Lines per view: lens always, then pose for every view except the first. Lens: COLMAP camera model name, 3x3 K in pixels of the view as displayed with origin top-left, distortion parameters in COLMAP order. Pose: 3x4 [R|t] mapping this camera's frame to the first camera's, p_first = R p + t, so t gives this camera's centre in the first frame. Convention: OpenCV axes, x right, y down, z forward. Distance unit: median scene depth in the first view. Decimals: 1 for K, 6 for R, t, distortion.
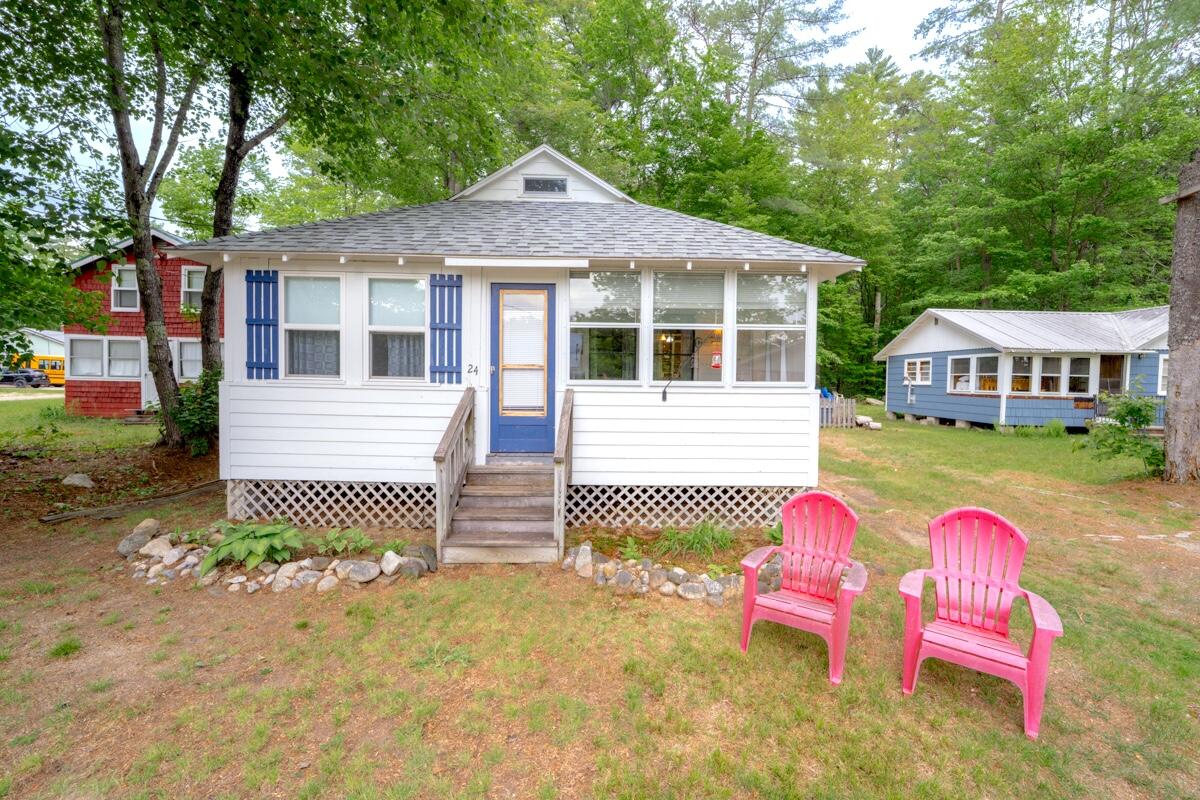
lens RADIAL K [[515.0, 0, 594.6], [0, 515.0, 398.2], [0, 0, 1]] dist [0.011472, 0.000089]
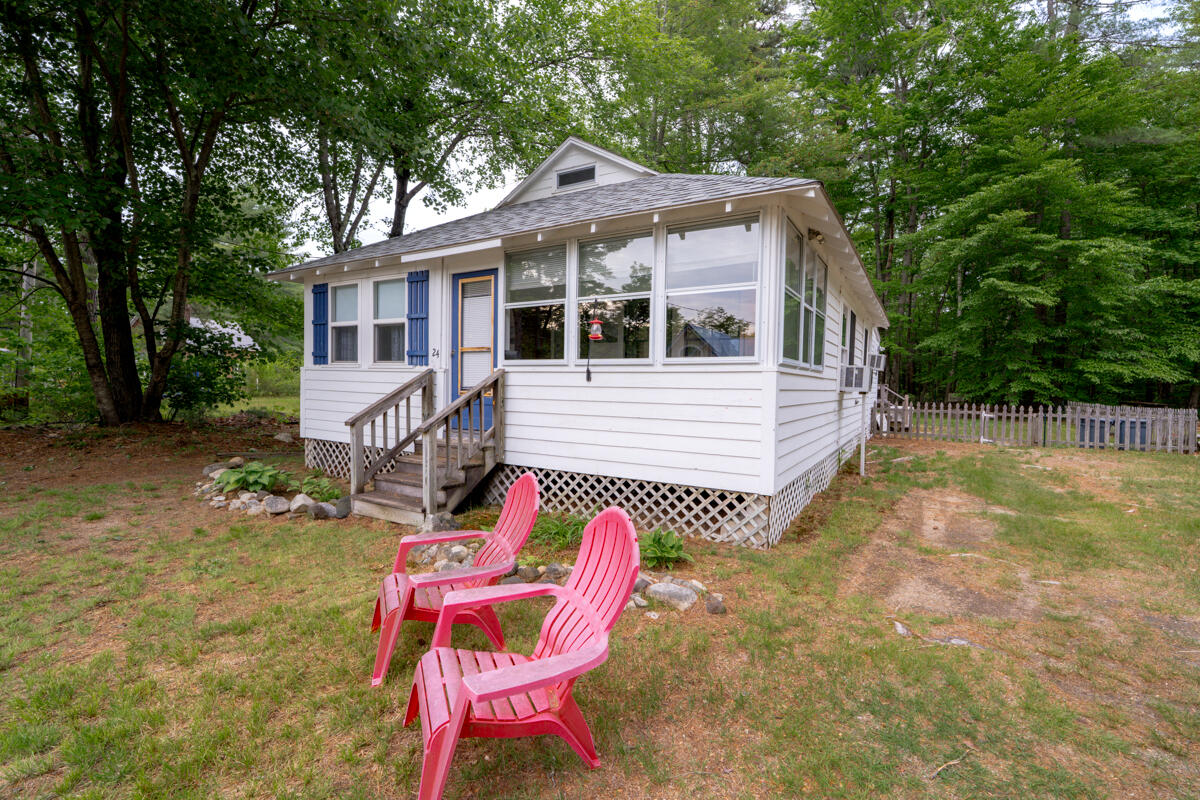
lens RADIAL K [[515.0, 0, 600.6], [0, 515.0, 399.0], [0, 0, 1]] dist [0.011472, 0.000089]
pose [[0.844721, 0.012748, -0.535055, 0.646131], [-0.024611, 0.999584, -0.015040, 0.050392], [0.534640, 0.025872, 0.844684, 0.237326]]
